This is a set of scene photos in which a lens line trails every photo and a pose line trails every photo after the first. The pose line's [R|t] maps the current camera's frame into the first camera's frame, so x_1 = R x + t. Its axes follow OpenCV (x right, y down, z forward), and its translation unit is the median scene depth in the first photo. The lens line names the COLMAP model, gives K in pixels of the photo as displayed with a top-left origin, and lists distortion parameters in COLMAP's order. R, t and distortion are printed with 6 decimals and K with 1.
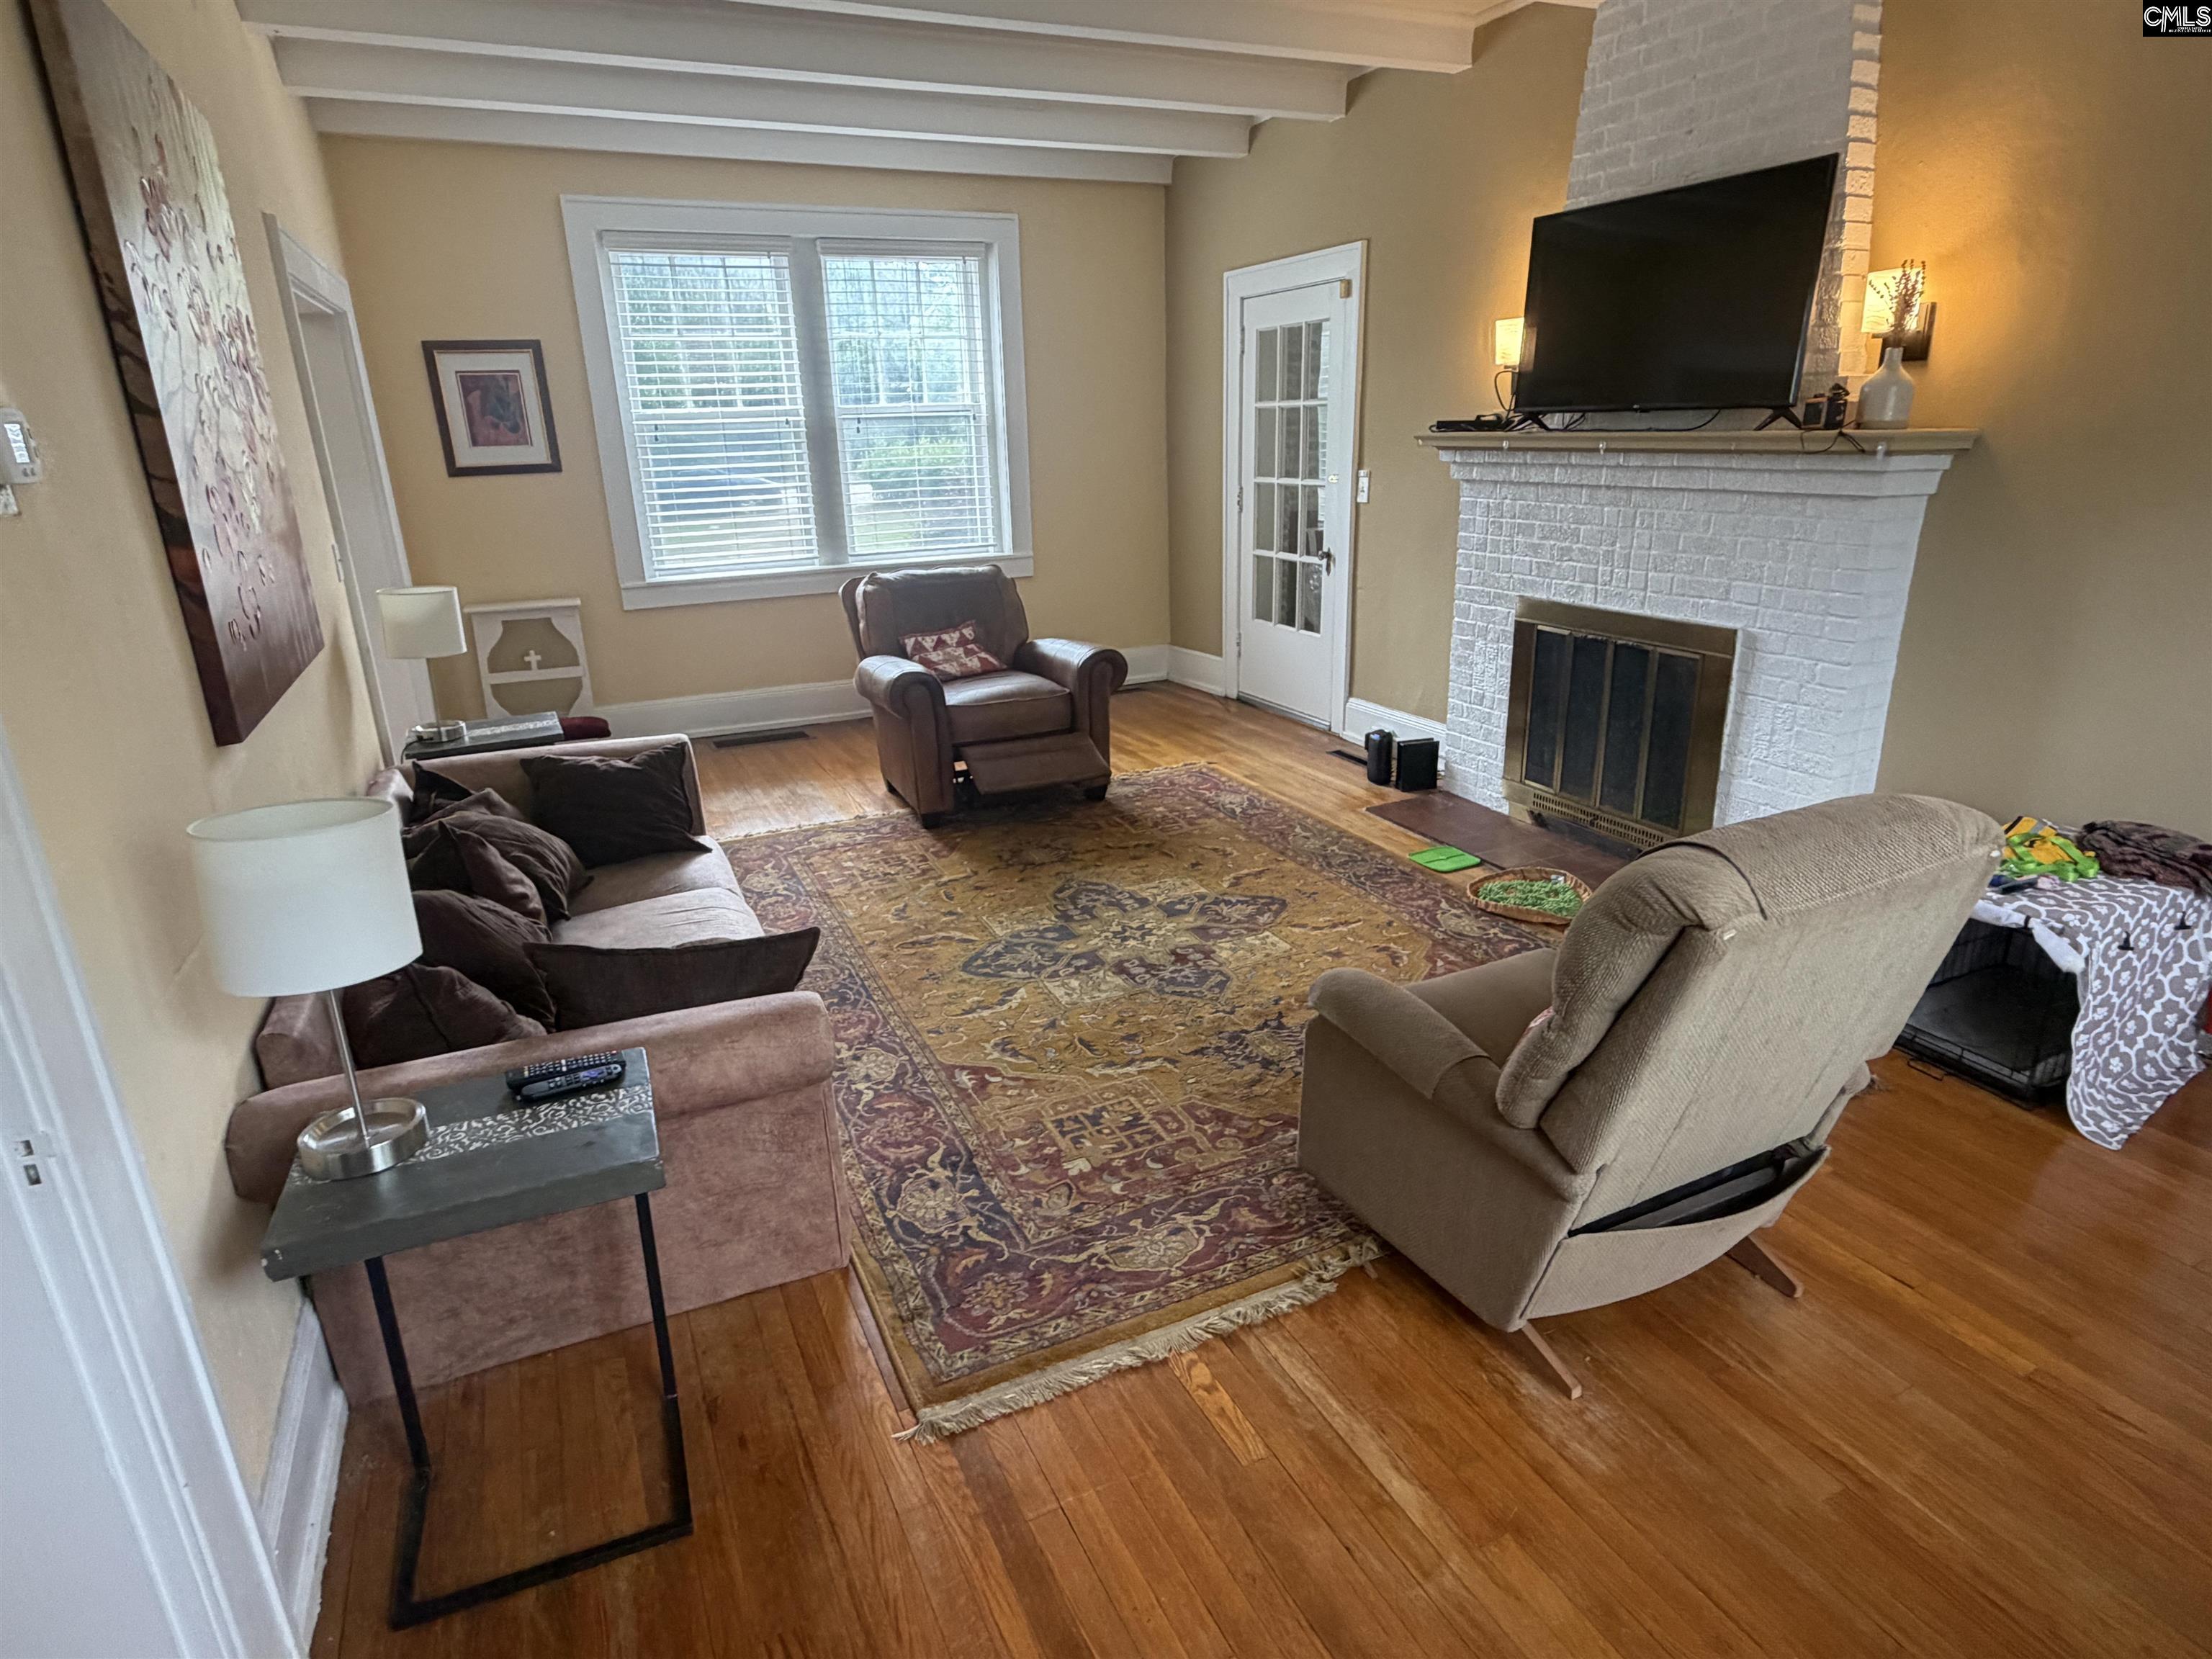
lens RADIAL K [[1219.7, 0, 1099.7], [0, 1219.7, 826.4], [0, 0, 1]] dist [0.005070, 0.000263]
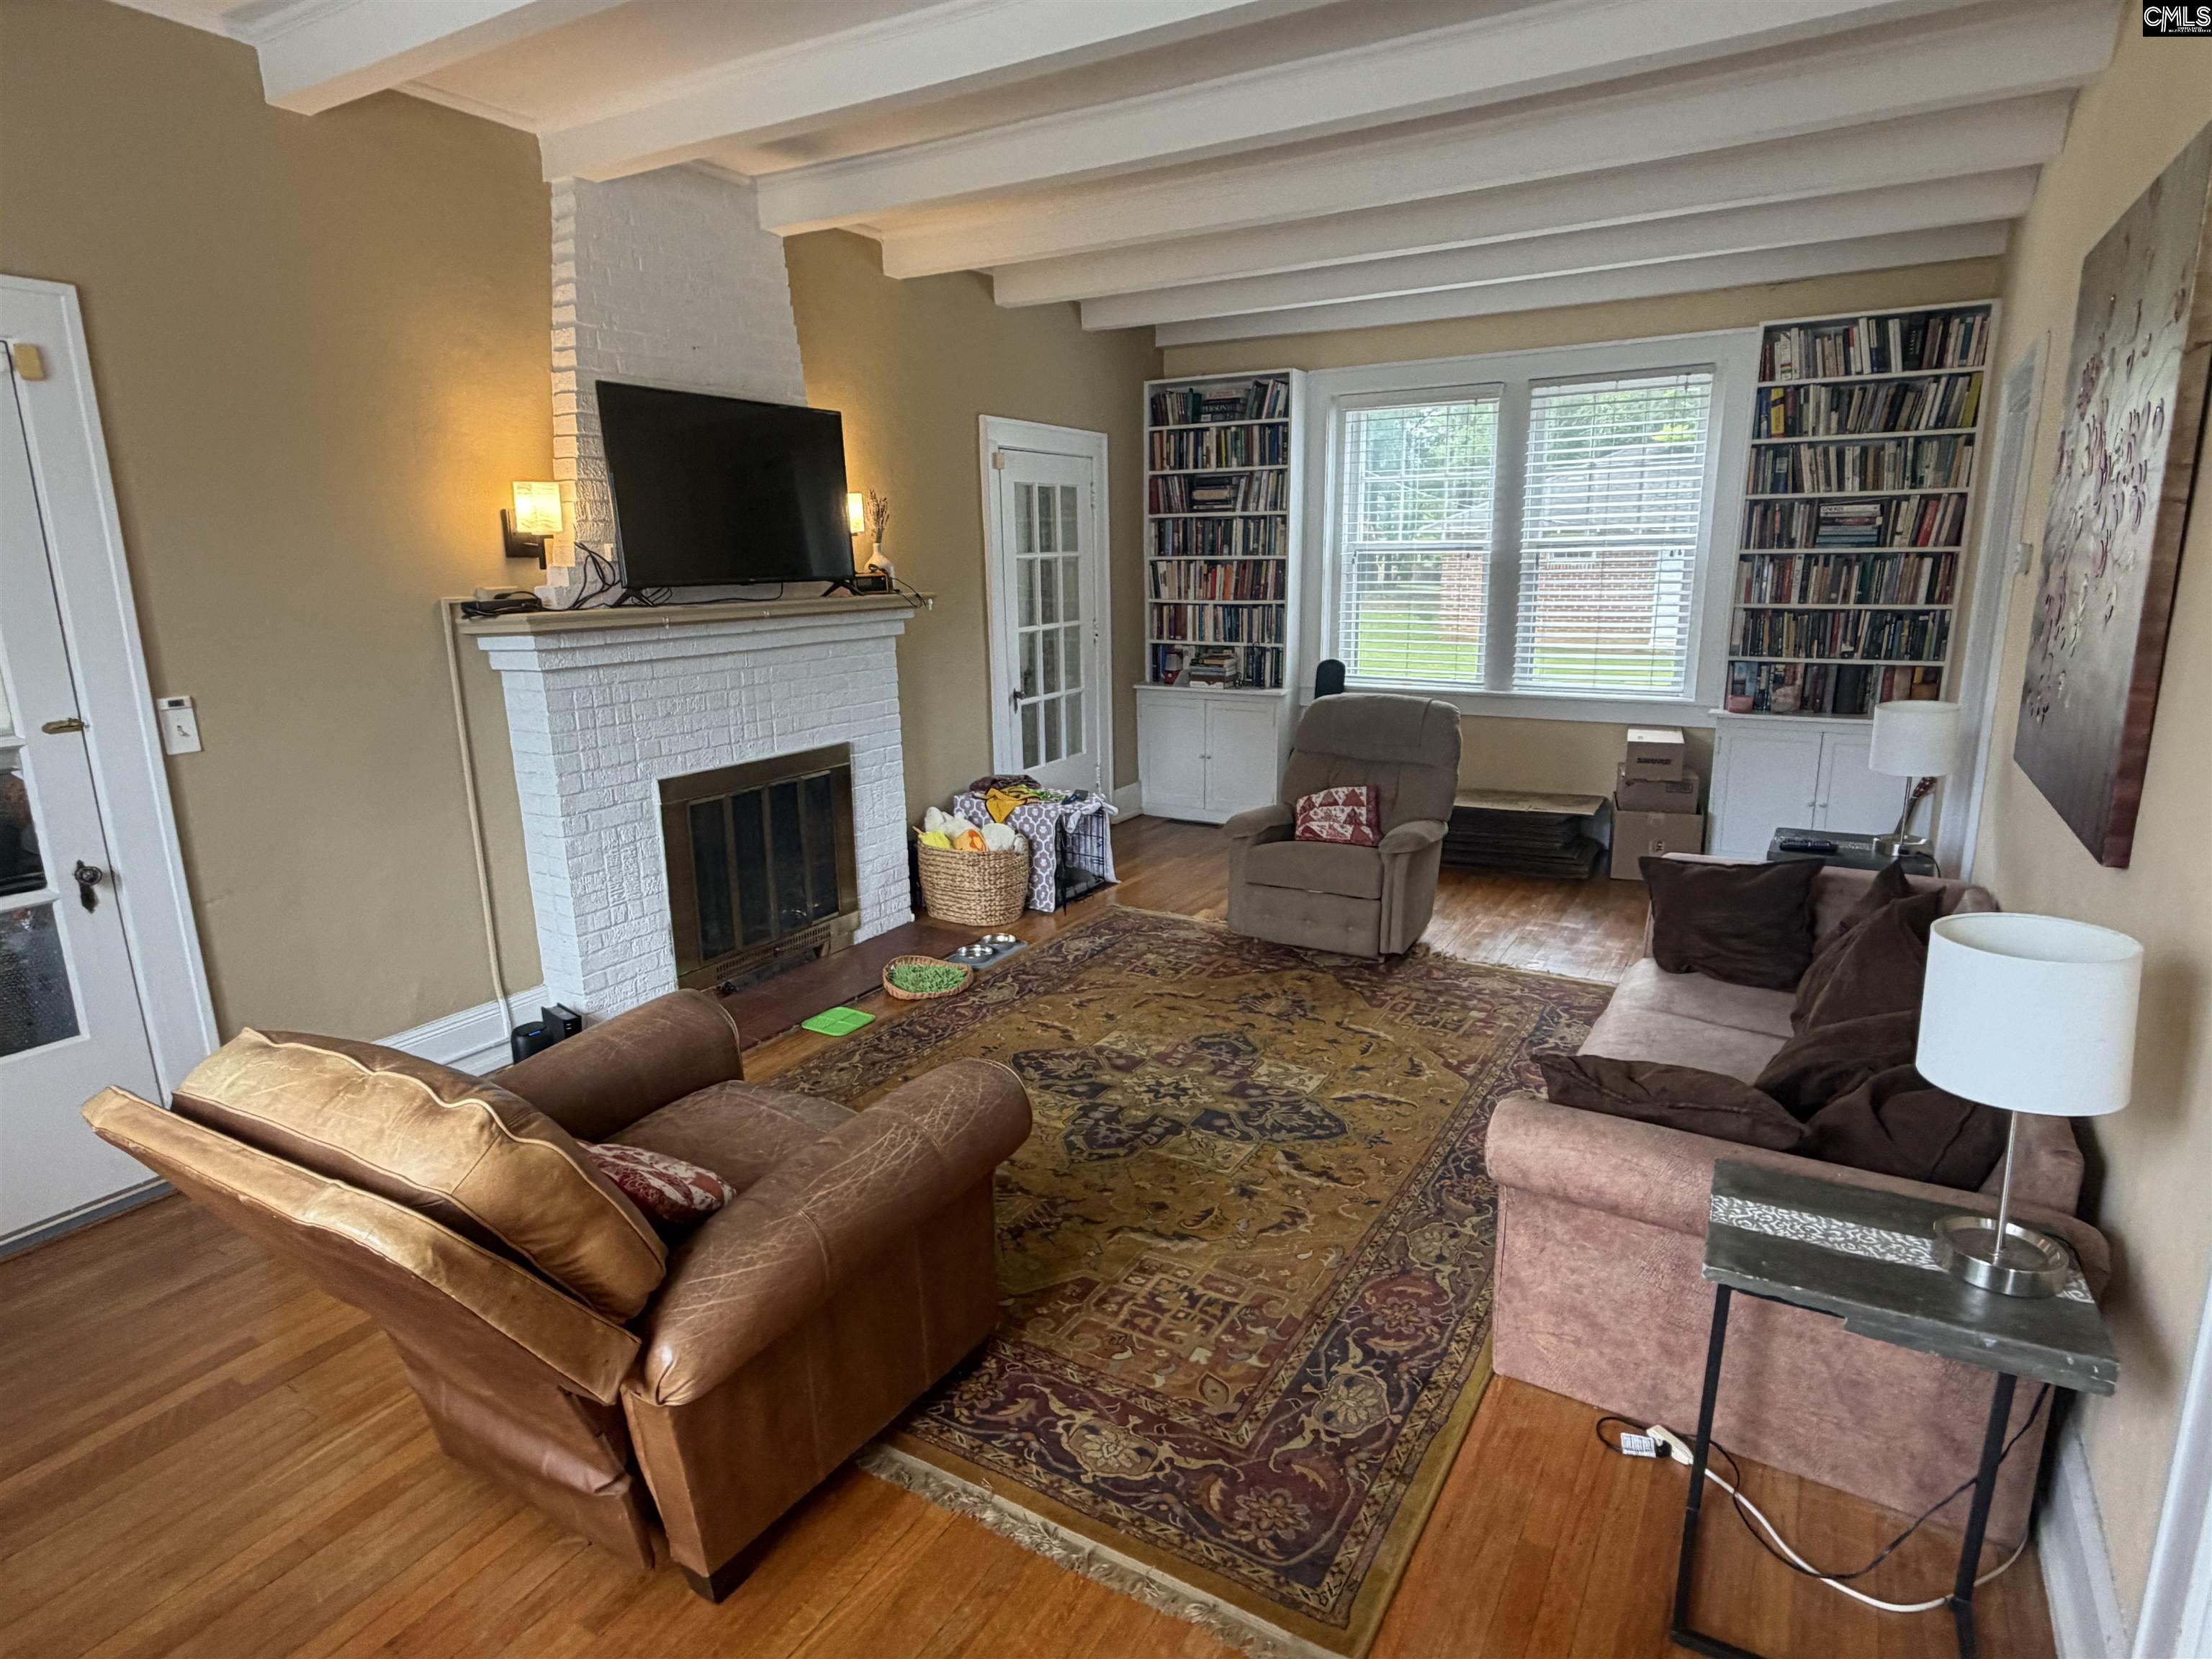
lens RADIAL K [[1219.7, 0, 1109.9], [0, 1219.7, 841.7], [0, 0, 1]] dist [0.005070, 0.000263]
pose [[-0.575722, -0.132899, 0.806773, -0.712447], [0.304166, 0.881077, 0.362196, -0.455902], [-0.758965, 0.453917, -0.466832, 1.443093]]
